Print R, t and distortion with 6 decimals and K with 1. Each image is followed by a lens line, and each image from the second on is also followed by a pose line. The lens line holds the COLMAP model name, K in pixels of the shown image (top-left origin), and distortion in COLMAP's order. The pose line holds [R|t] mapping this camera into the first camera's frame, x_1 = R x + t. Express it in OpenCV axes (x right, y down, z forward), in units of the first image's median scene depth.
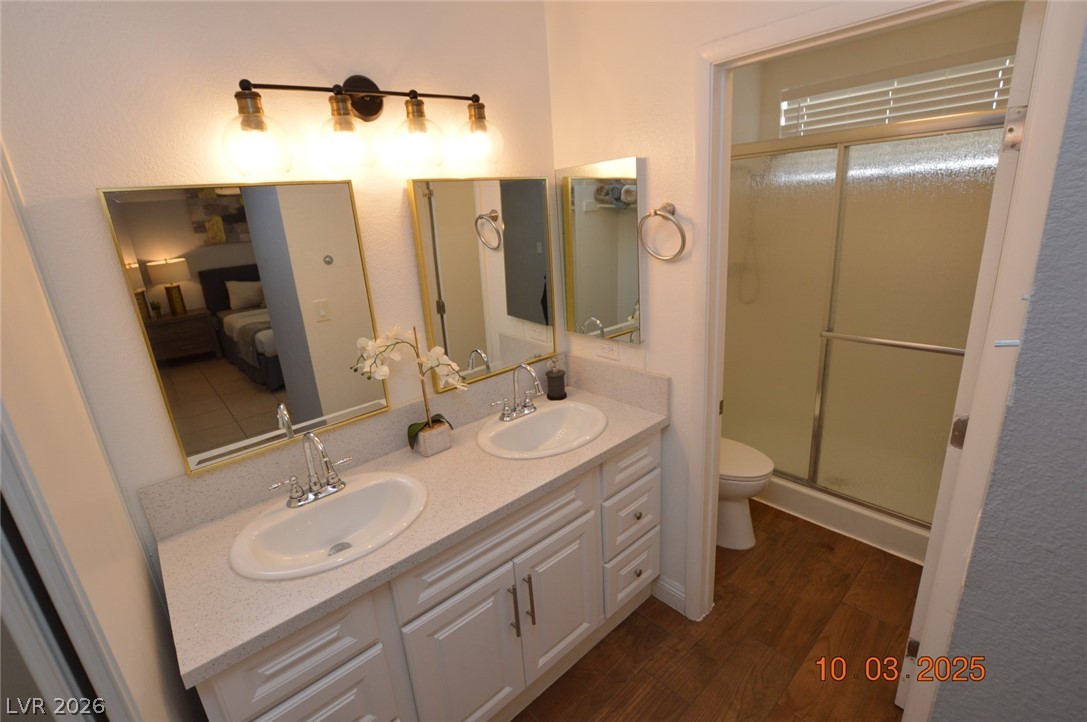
lens RADIAL K [[482.2, 0, 544.4], [0, 482.2, 355.7], [0, 0, 1]] dist [-0.025778, -0.000608]
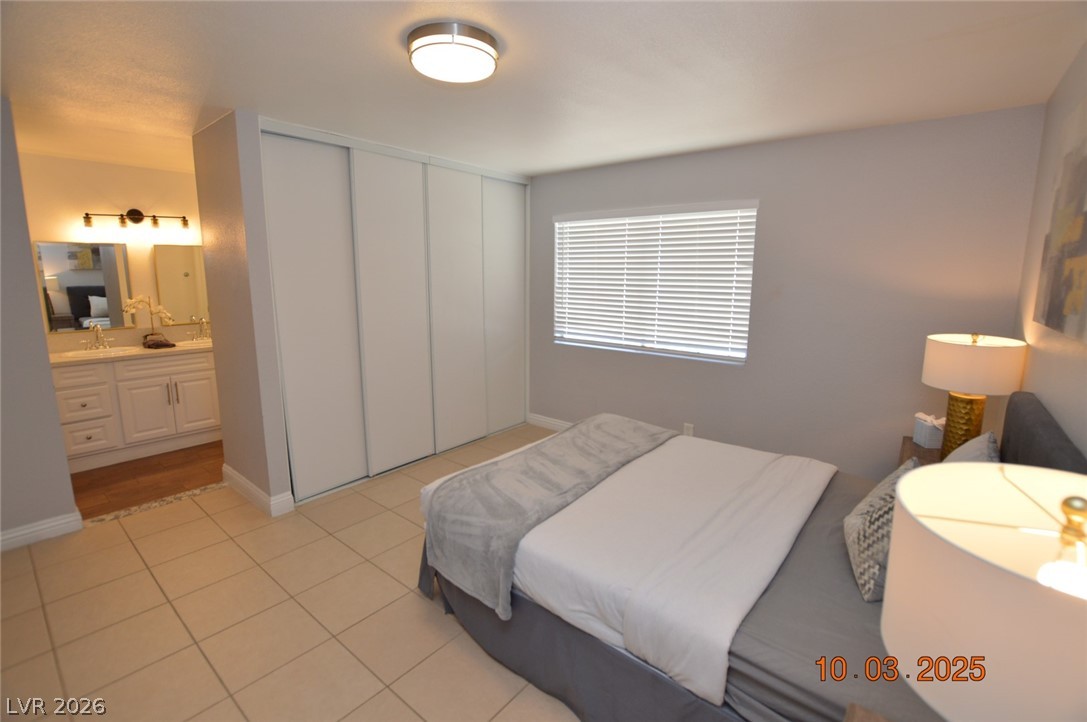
lens RADIAL K [[482.2, 0, 543.3], [0, 482.2, 361.2], [0, 0, 1]] dist [-0.025778, -0.000608]
pose [[0.984762, 0.044794, 0.168040, 1.509793], [-0.026328, 0.993521, -0.110556, 0.546888], [-0.171903, 0.104448, 0.979561, -1.996663]]
